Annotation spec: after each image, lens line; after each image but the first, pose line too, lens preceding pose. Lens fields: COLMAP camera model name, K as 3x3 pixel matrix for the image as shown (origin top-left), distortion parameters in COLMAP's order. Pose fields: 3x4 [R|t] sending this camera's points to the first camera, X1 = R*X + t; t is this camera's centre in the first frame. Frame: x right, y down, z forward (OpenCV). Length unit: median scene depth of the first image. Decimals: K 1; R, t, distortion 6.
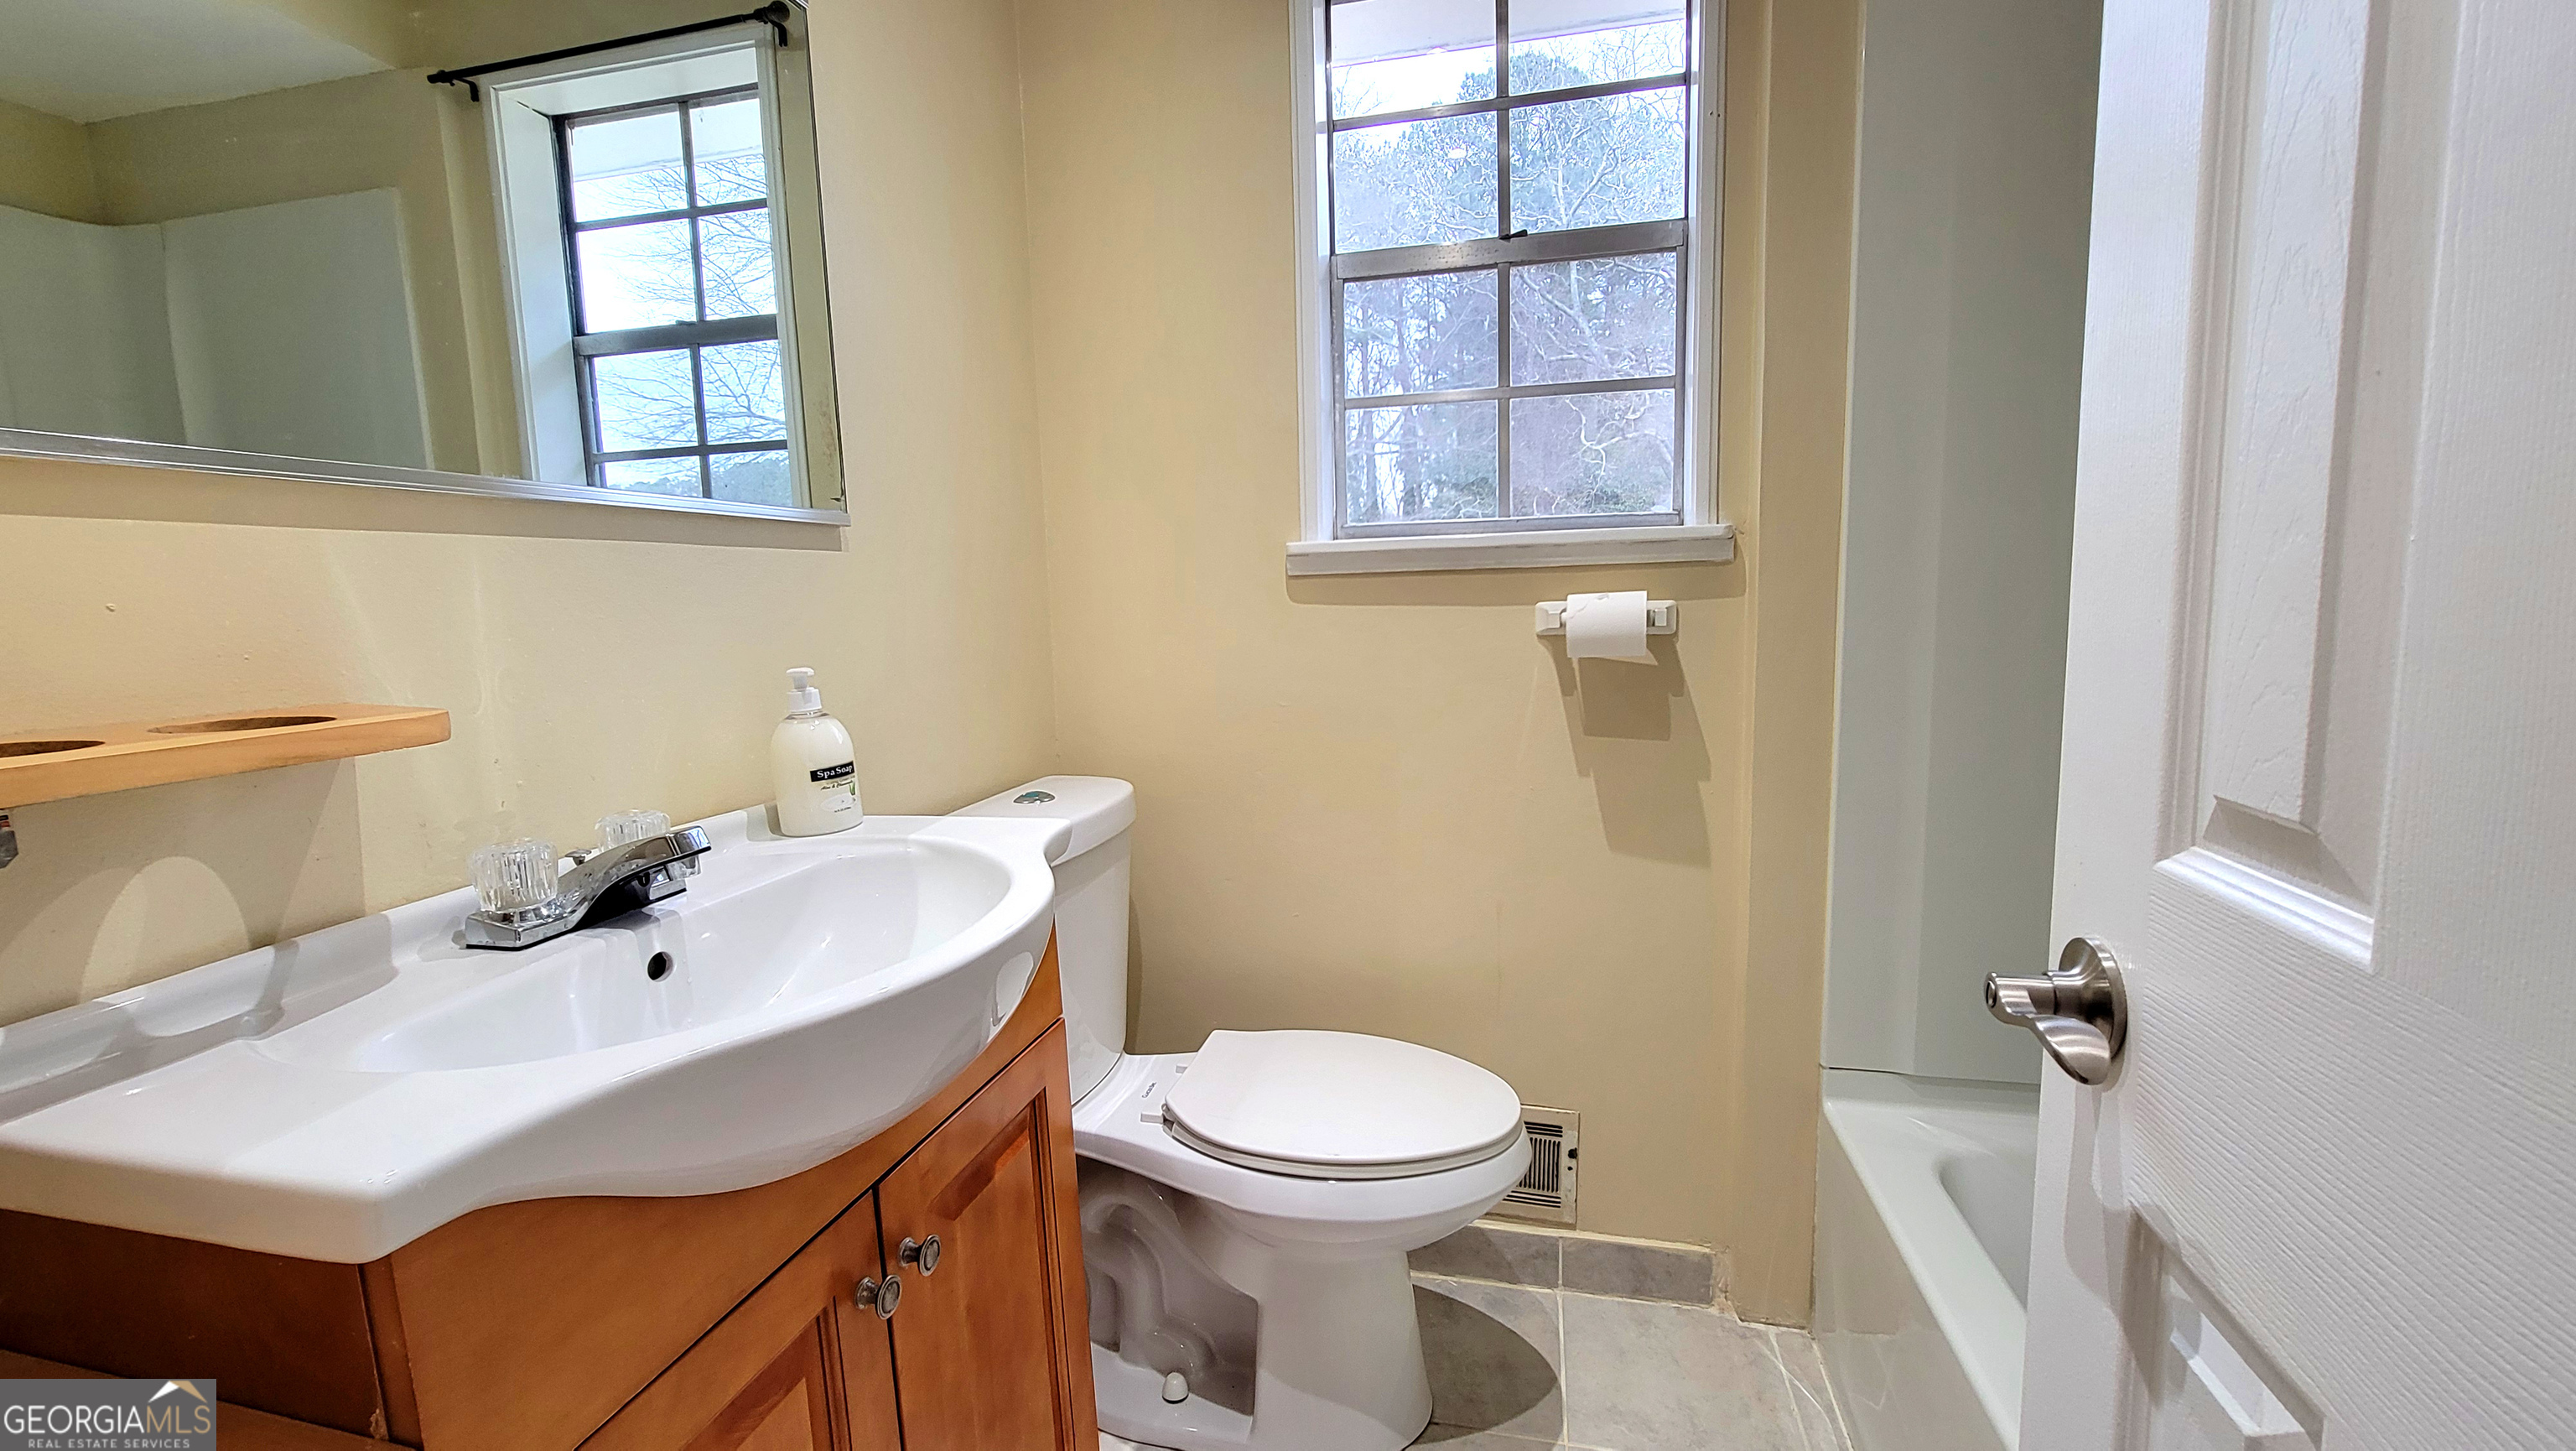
lens RADIAL K [[1092.9, 0, 1258.7], [0, 1092.9, 705.2], [0, 0, 1]] dist [-0.010307, -0.000124]
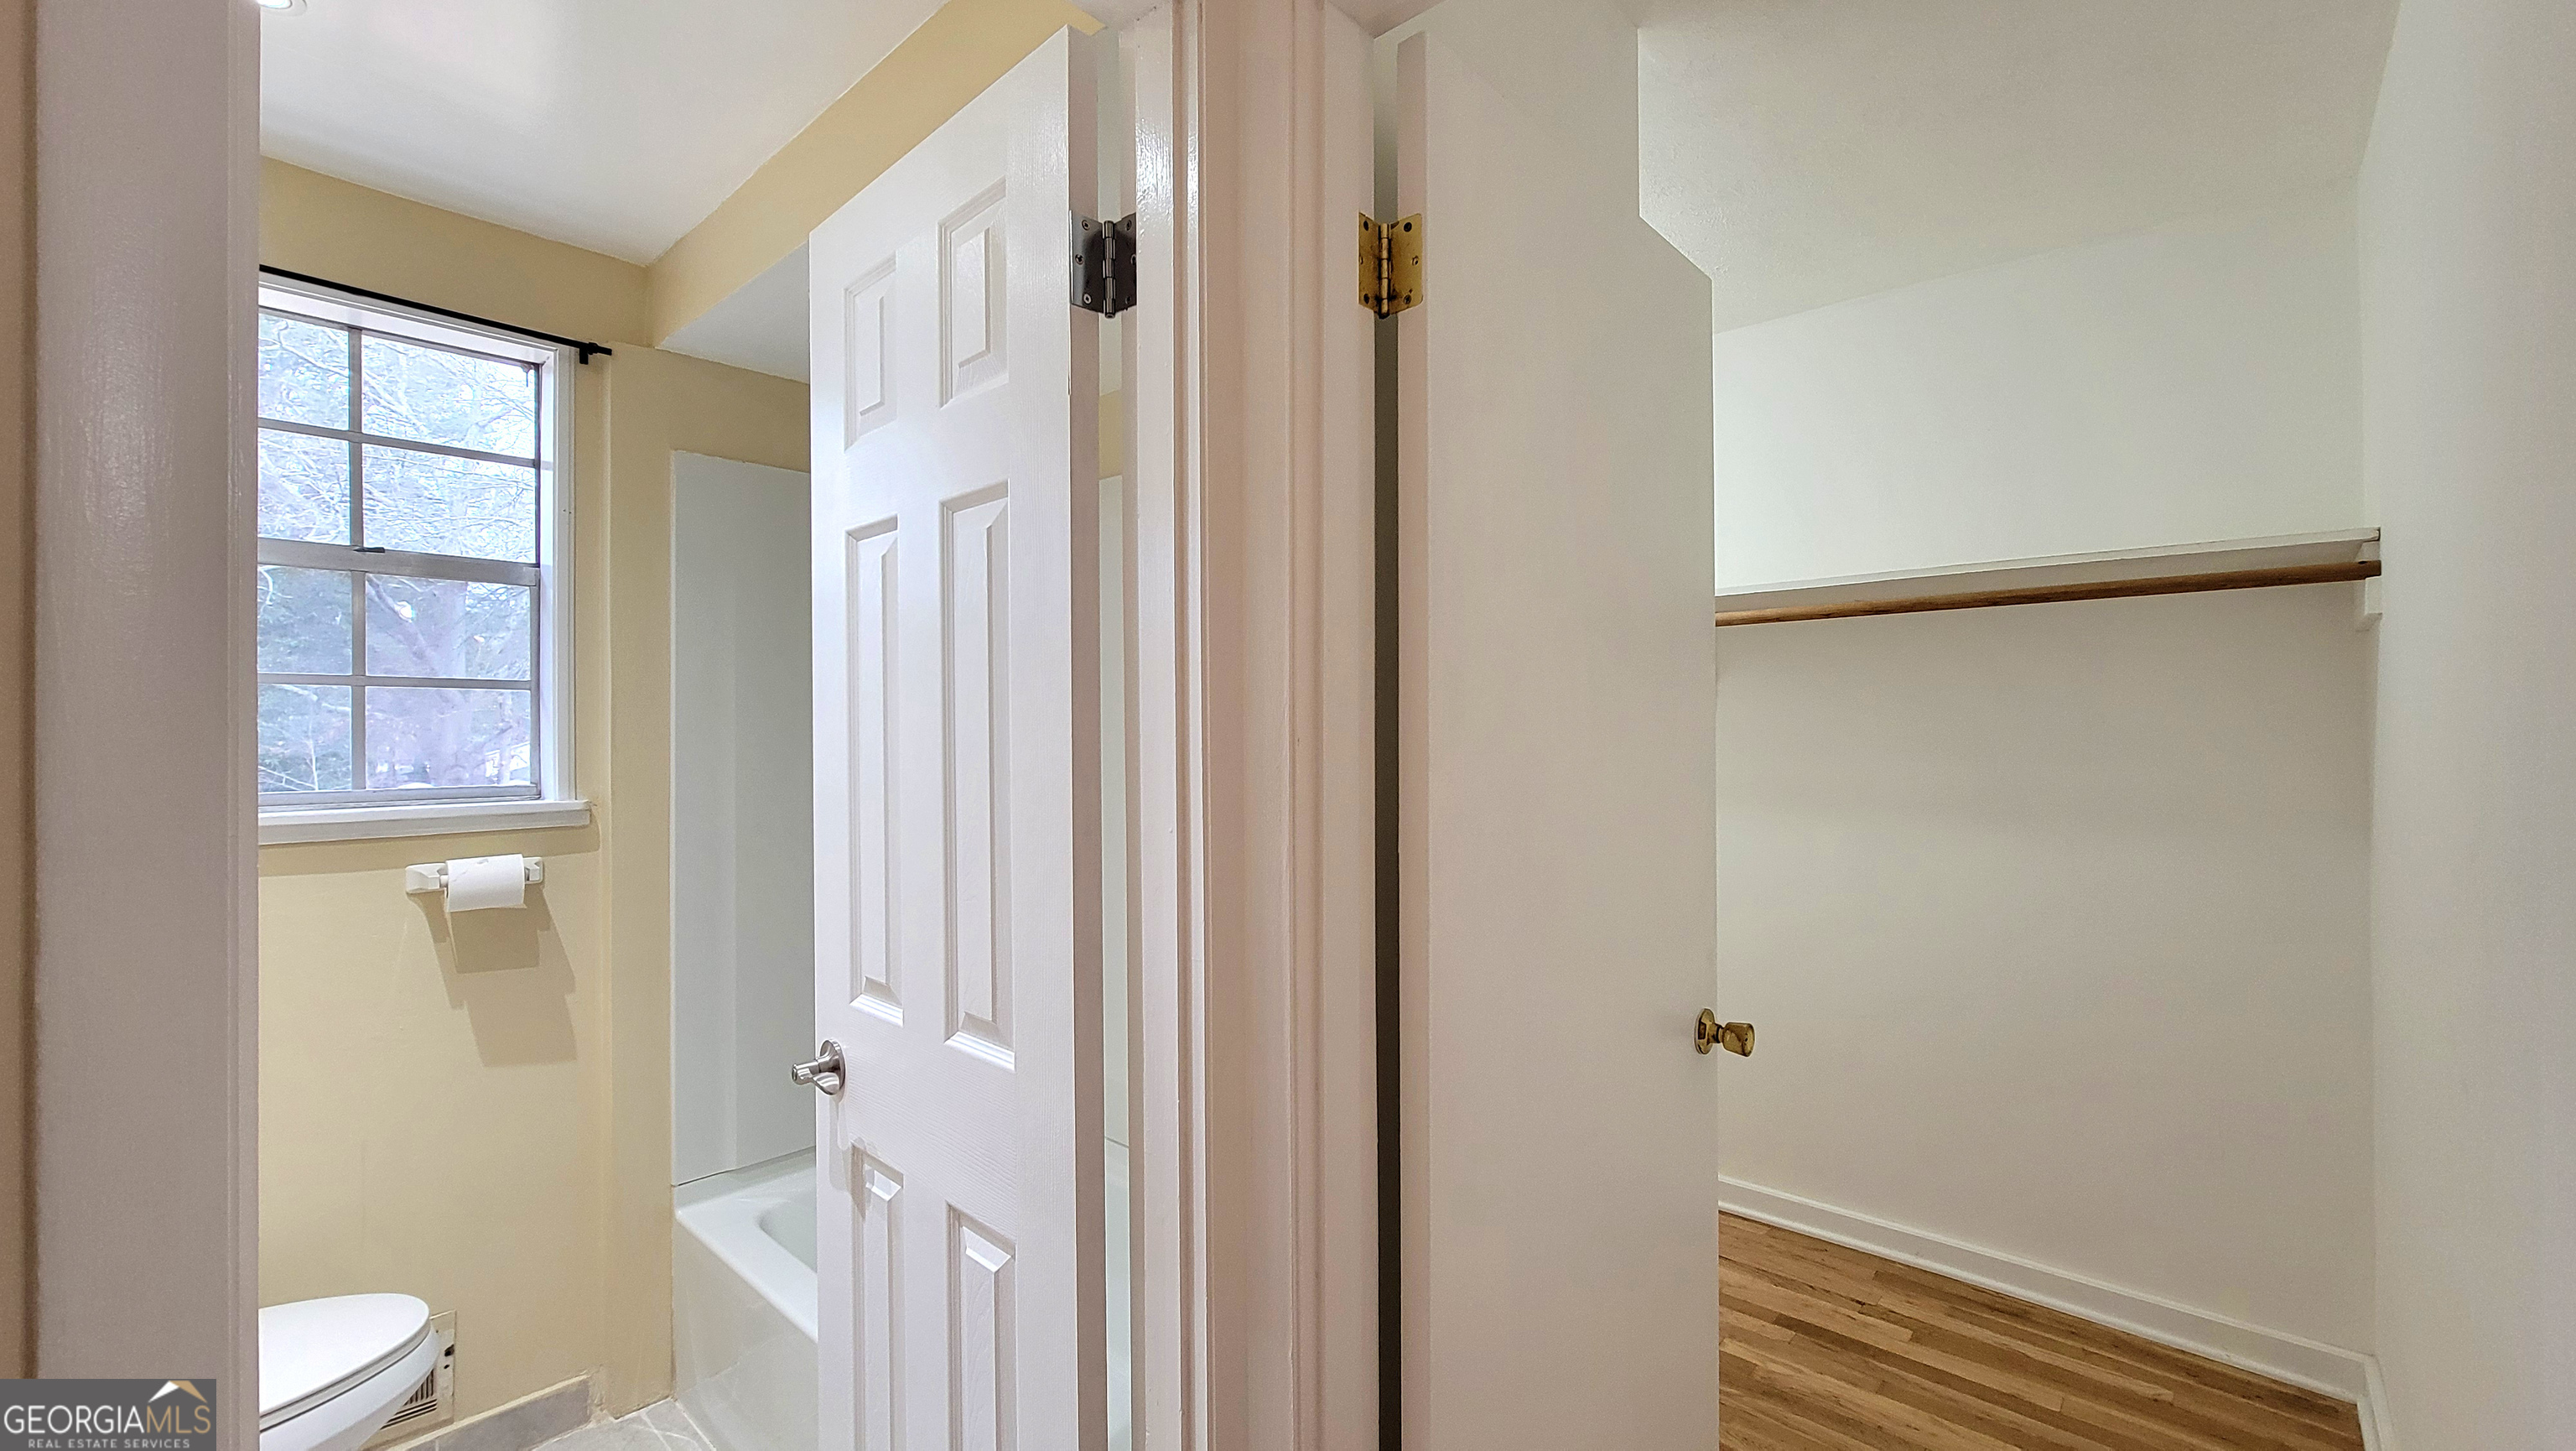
lens RADIAL K [[1061.8, 0, 1288.0], [0, 1061.8, 725.5], [0, 0, 1]] dist [-0.000382, -0.000063]
pose [[0.486125, 0.018669, 0.873690, -0.288398], [0.093523, 0.992919, -0.073254, -0.074123], [-0.868871, 0.117320, 0.480936, -0.389718]]
